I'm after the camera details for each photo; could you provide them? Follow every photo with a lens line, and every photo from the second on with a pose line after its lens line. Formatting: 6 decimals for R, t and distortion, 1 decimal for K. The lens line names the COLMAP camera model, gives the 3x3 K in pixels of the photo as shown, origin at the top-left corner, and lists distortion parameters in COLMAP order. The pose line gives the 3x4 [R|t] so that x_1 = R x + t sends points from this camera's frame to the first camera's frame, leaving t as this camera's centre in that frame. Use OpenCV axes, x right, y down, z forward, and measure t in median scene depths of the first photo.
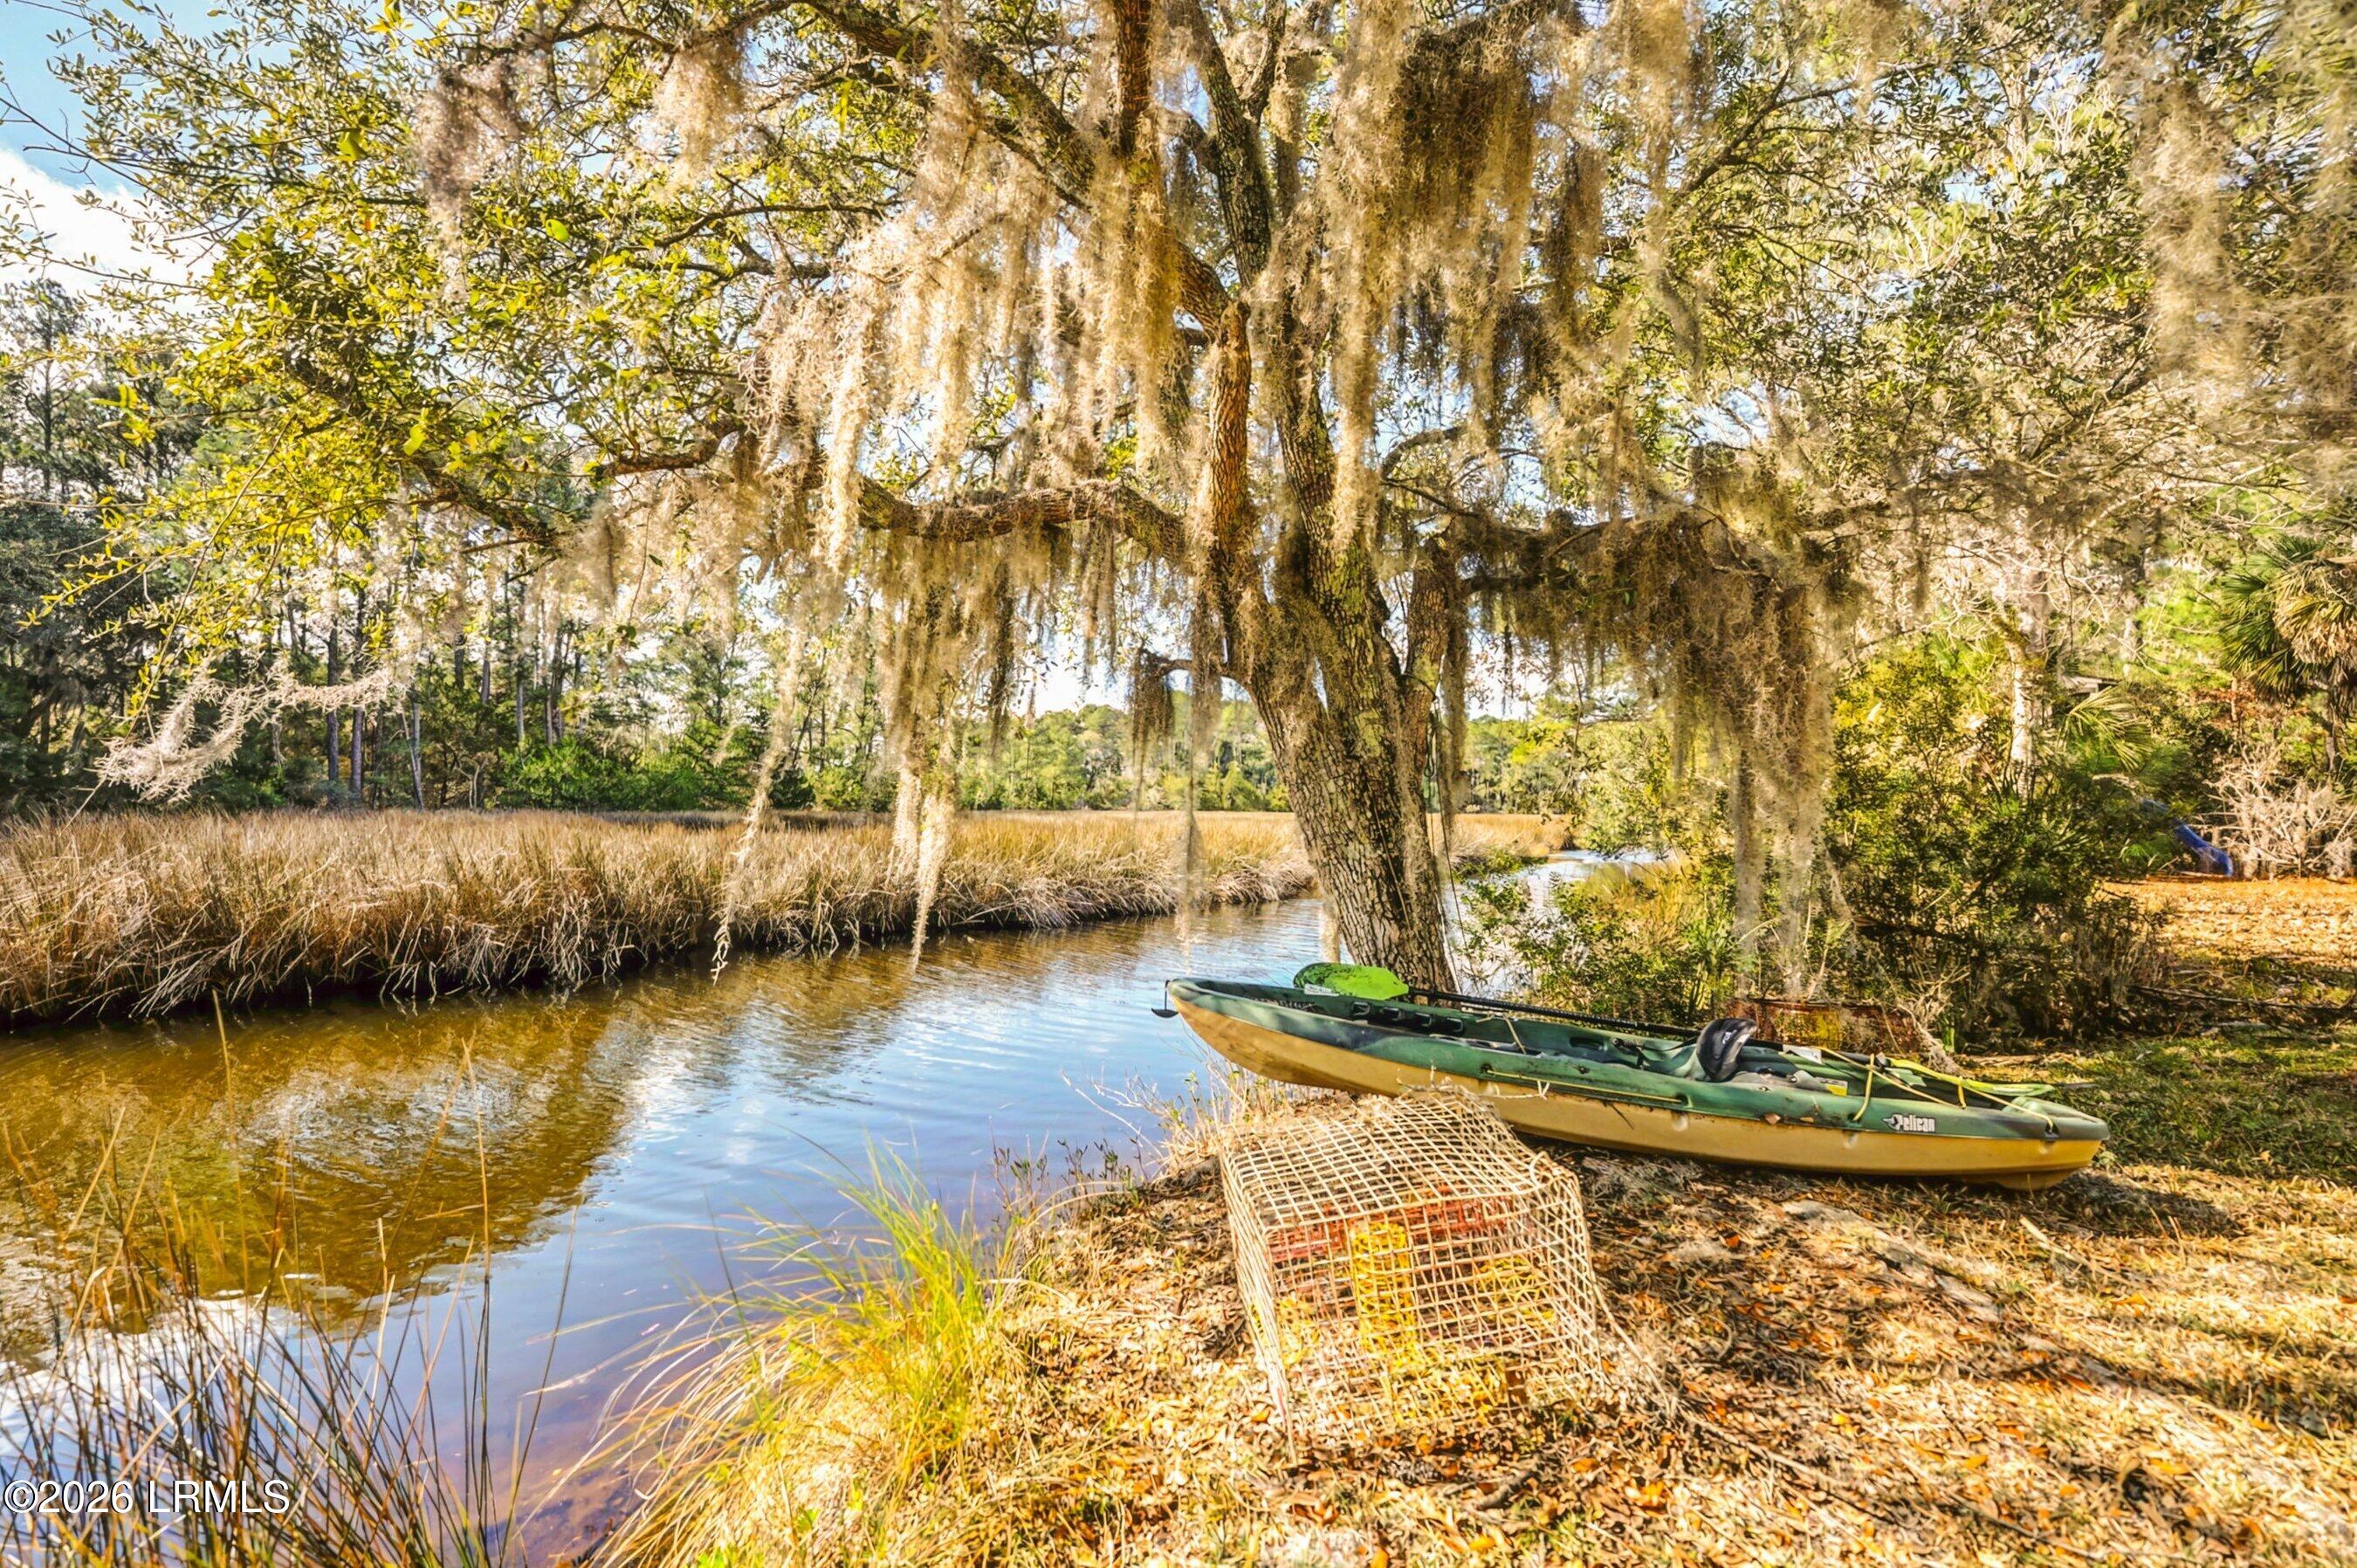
lens RADIAL K [[1006.0, 0, 1185.5], [0, 1006.0, 796.9], [0, 0, 1]] dist [-0.025229, 0.001611]
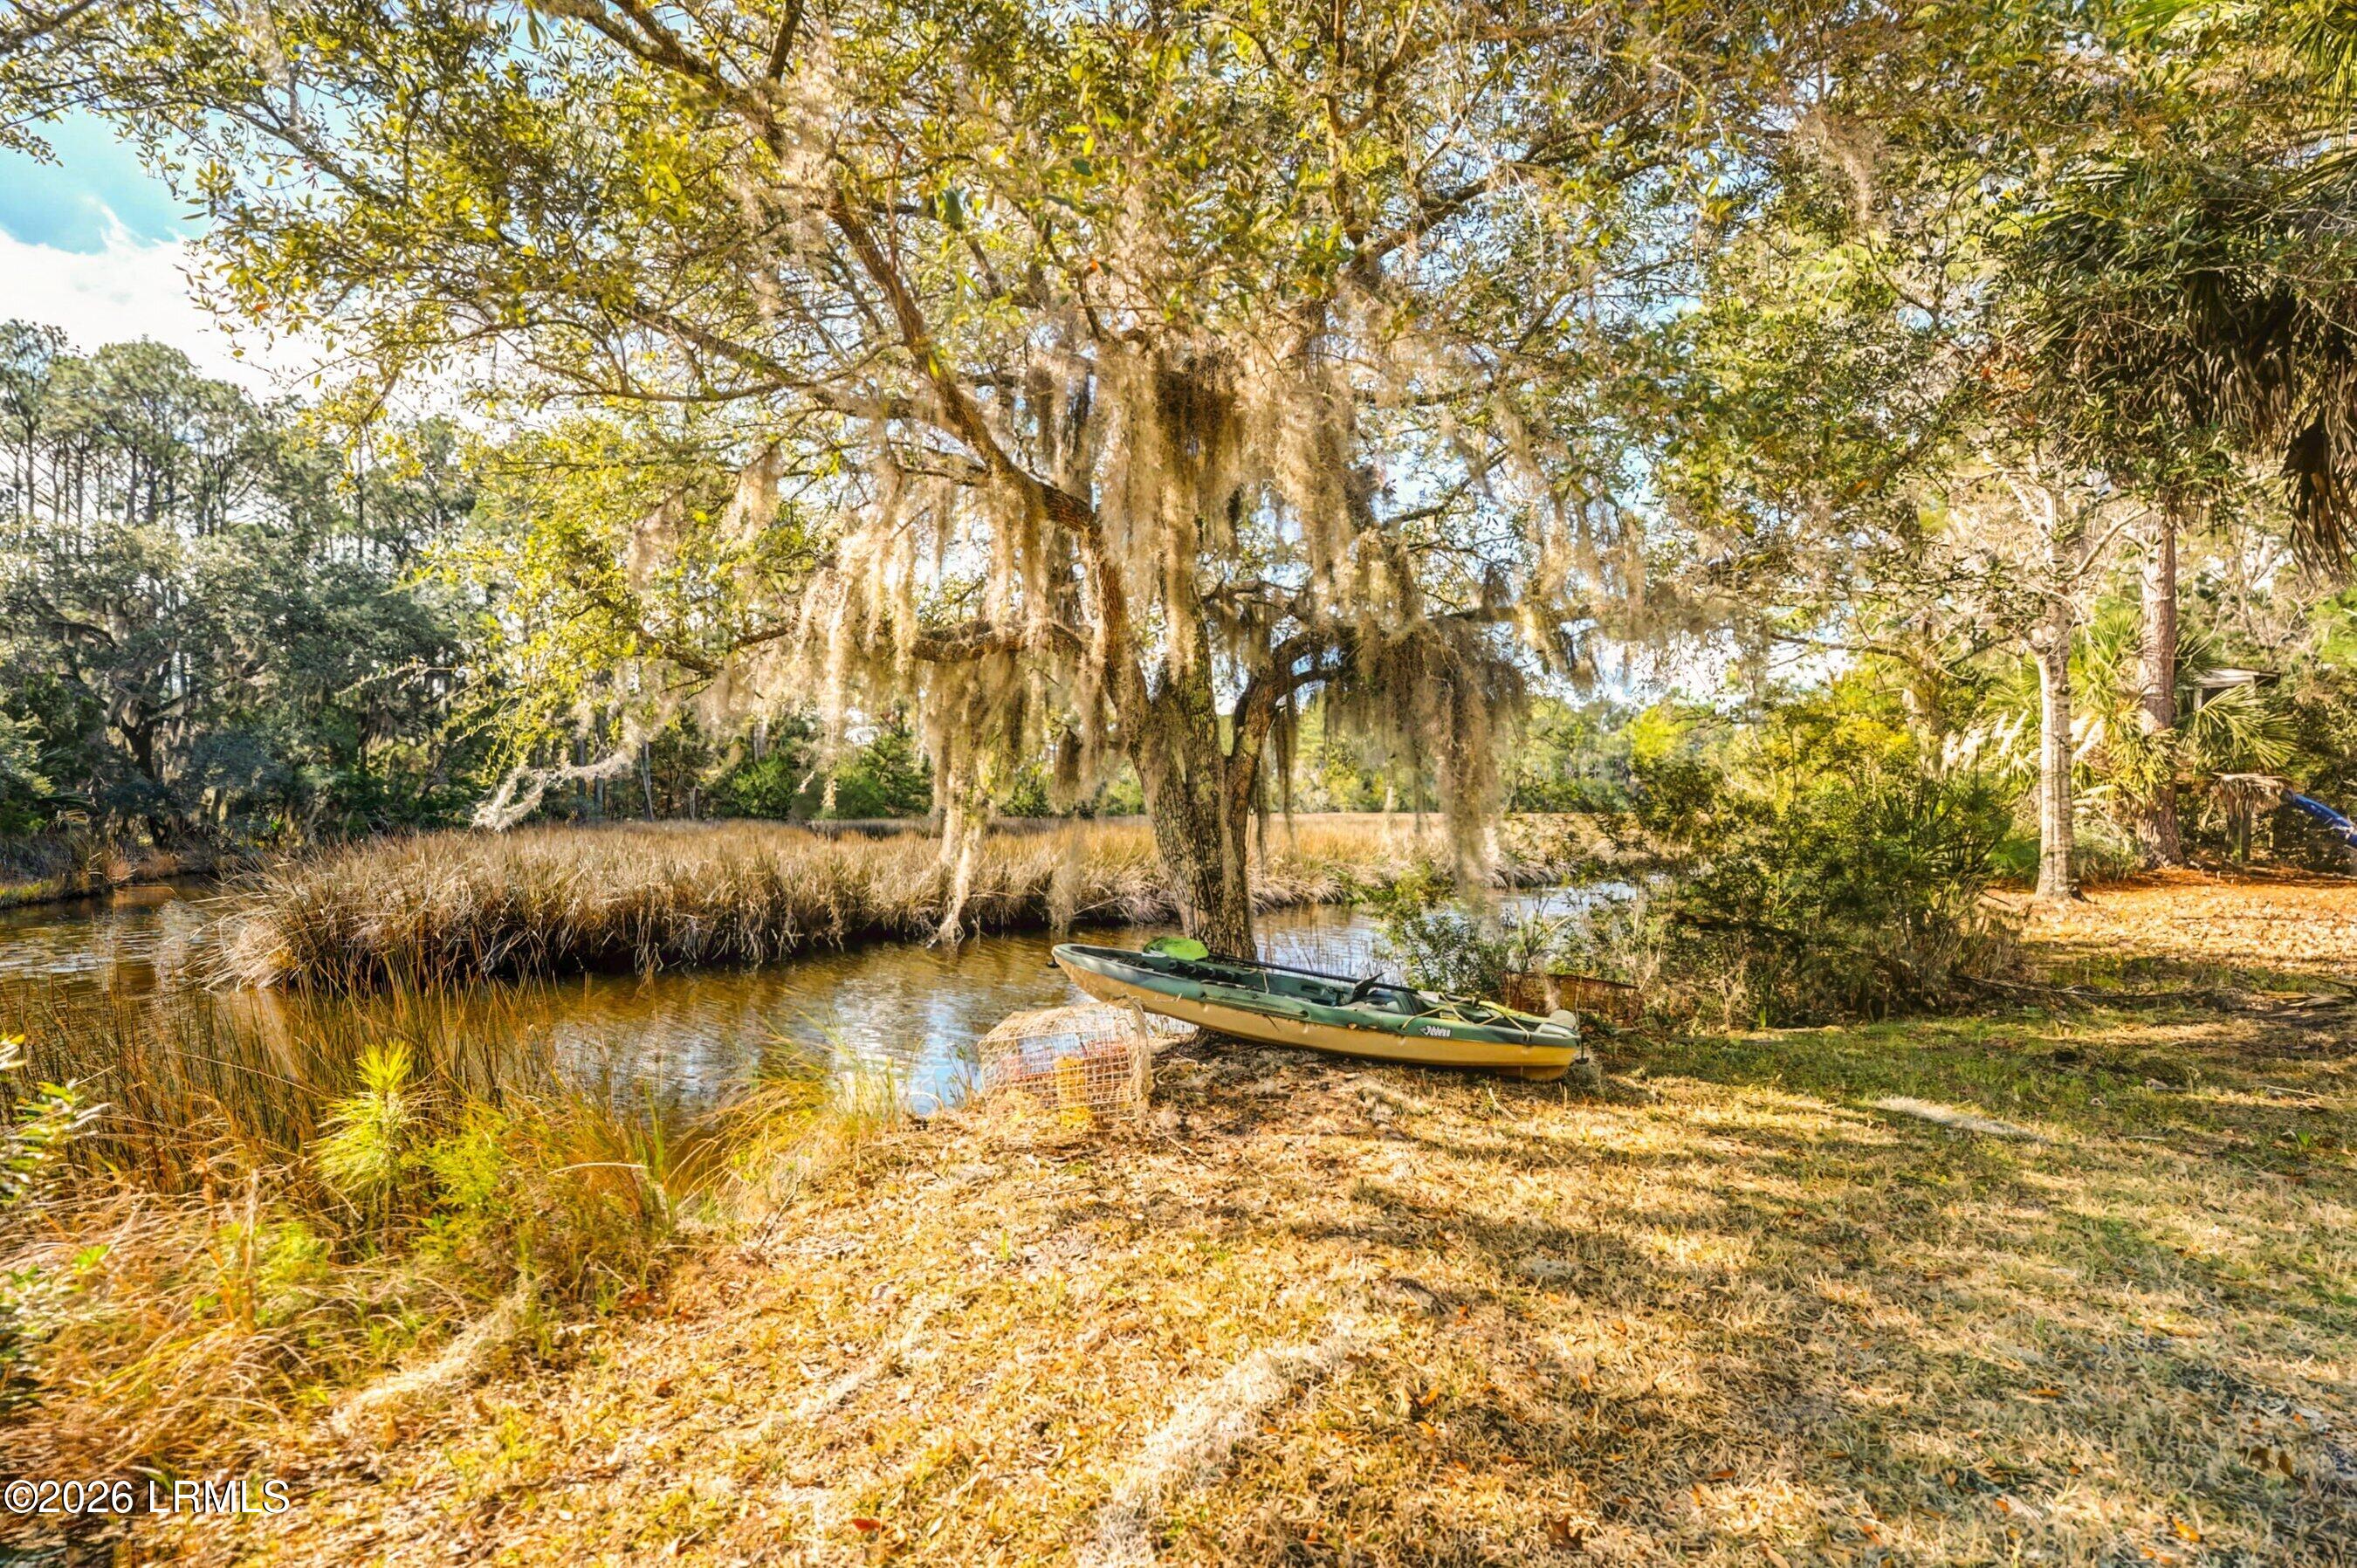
lens RADIAL K [[1006.0, 0, 1184.1], [0, 1006.0, 806.4], [0, 0, 1]] dist [-0.025229, 0.001611]
pose [[0.985829, -0.010312, -0.167438, 0.387255], [0.011519, 0.999914, 0.006244, -0.042004], [0.167359, -0.008084, 0.985863, -0.471352]]
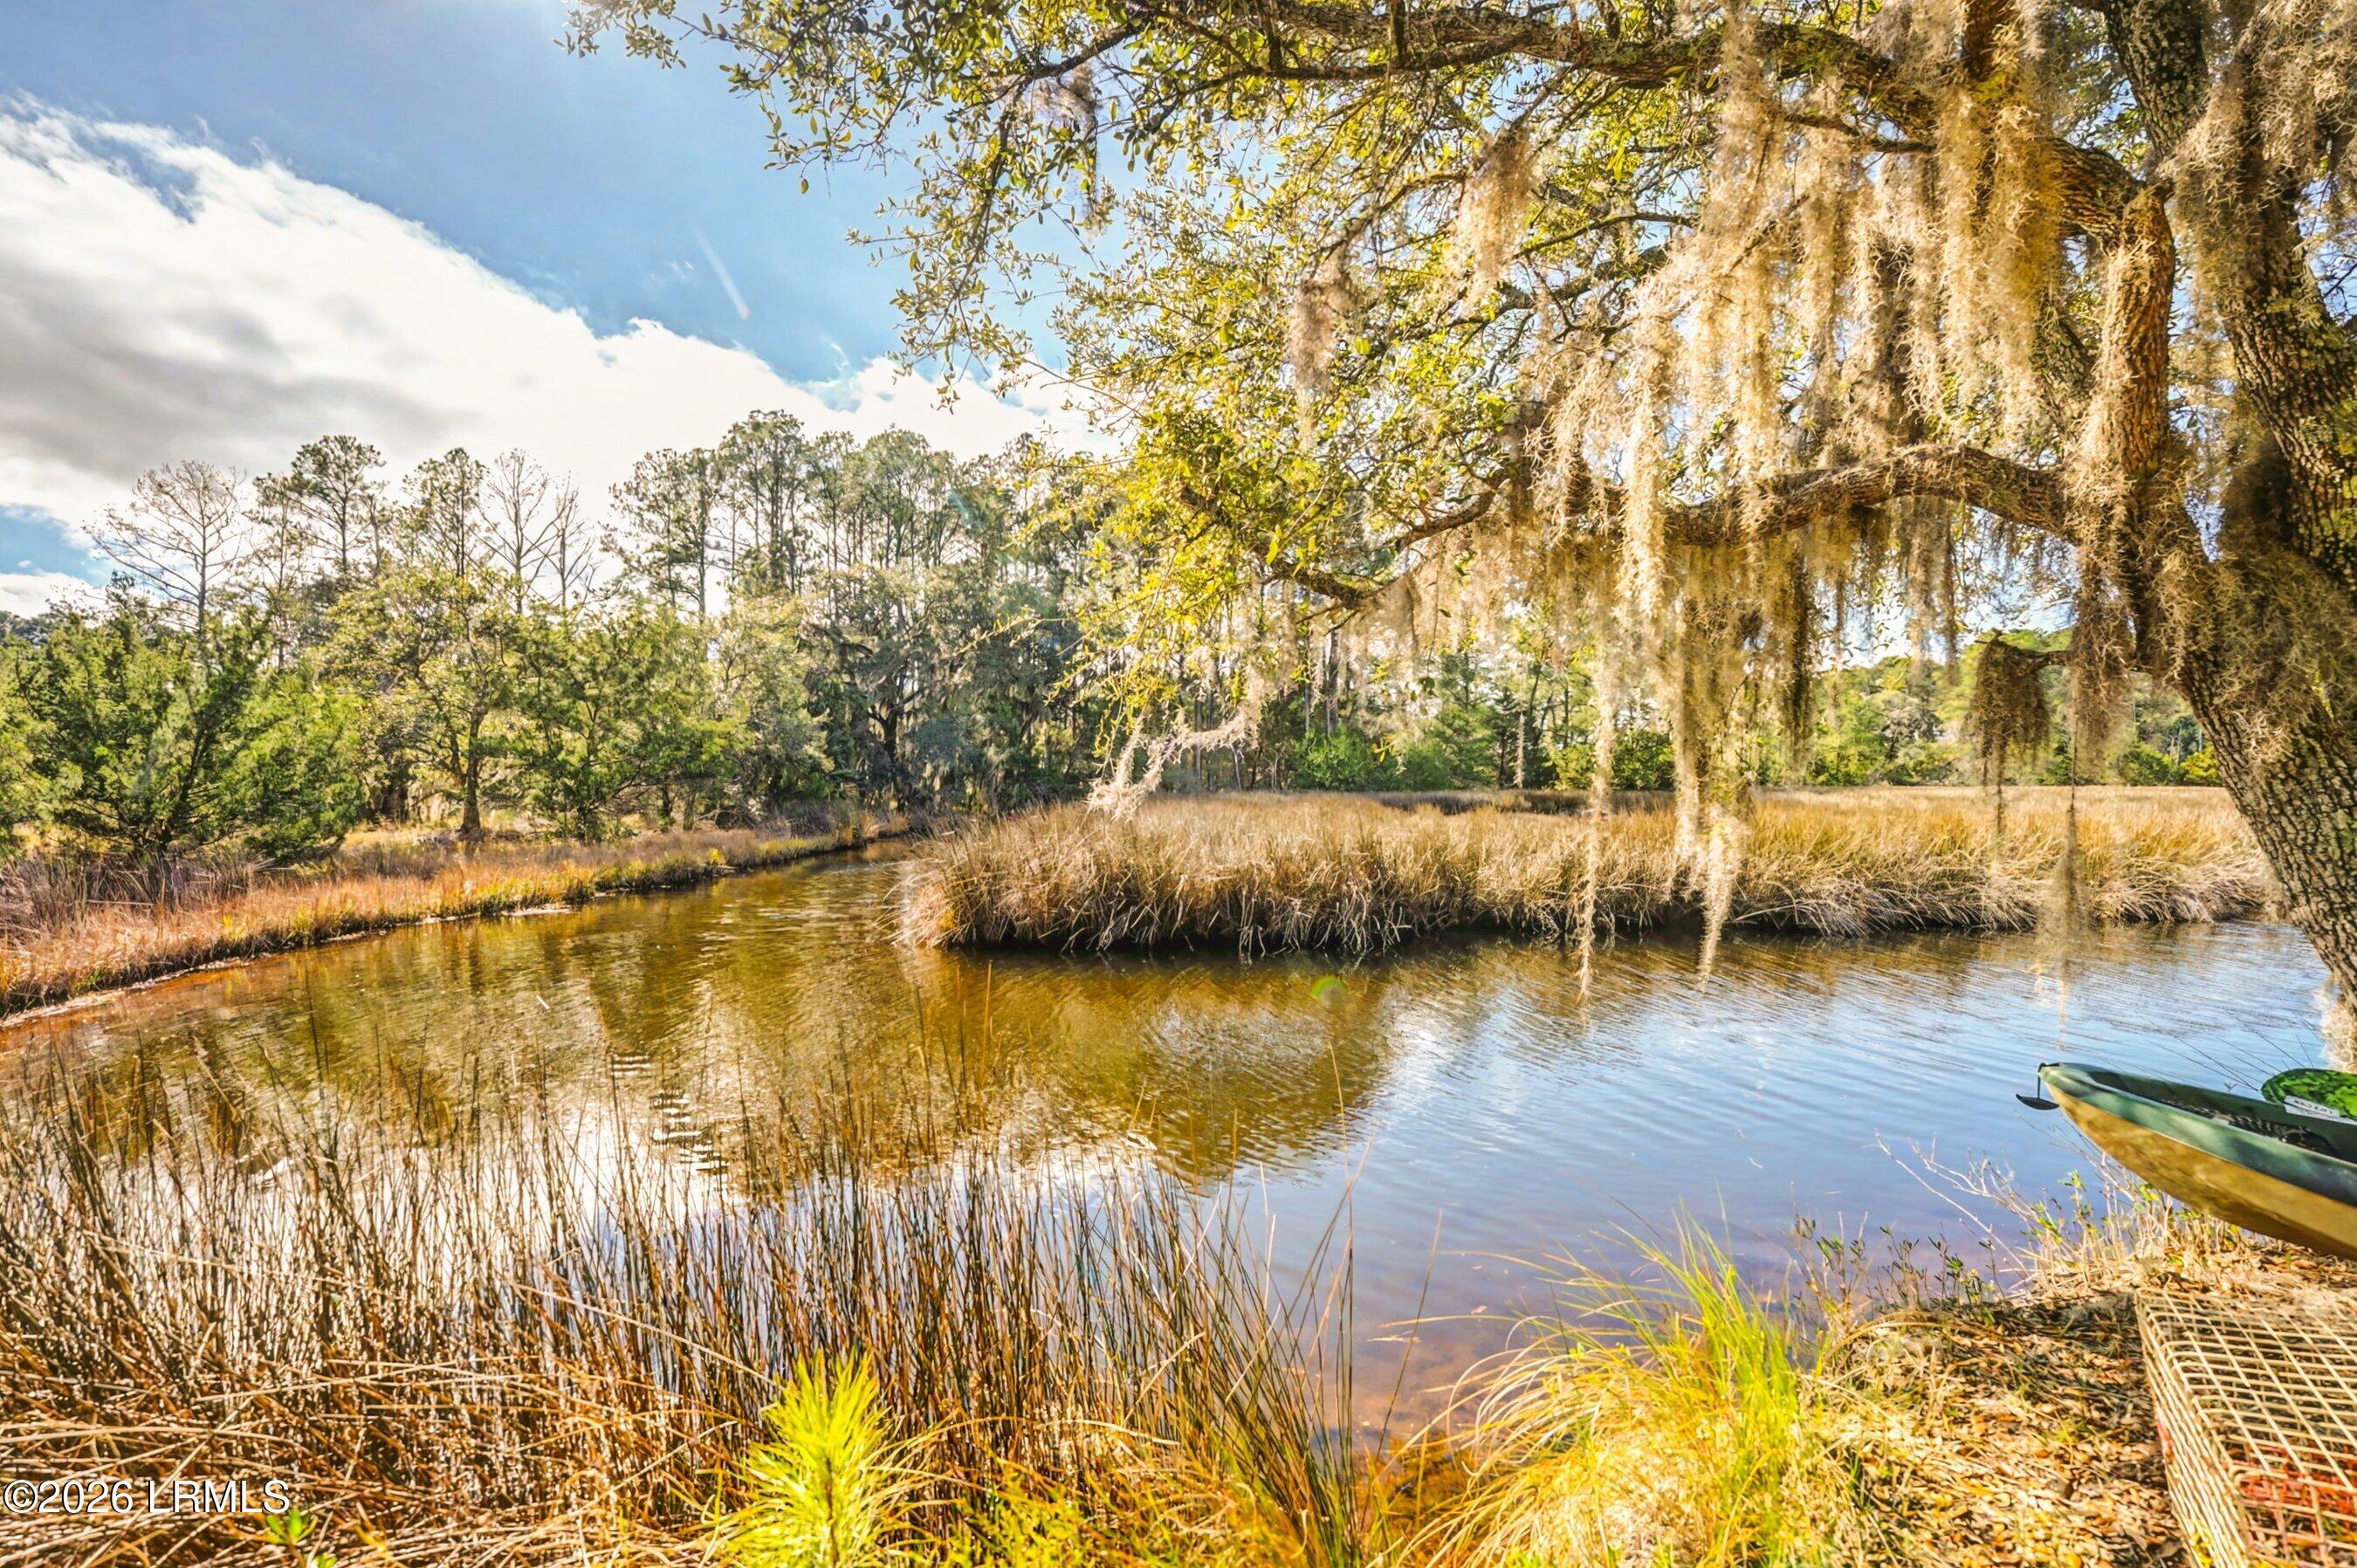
lens RADIAL K [[1006.0, 0, 1178.1], [0, 1006.0, 788.9], [0, 0, 1]] dist [-0.025229, 0.001611]
pose [[0.754219, -0.005012, -0.656604, -0.018022], [0.015253, 0.999835, 0.009888, -0.047678], [0.656446, -0.017472, 0.754171, -0.036423]]
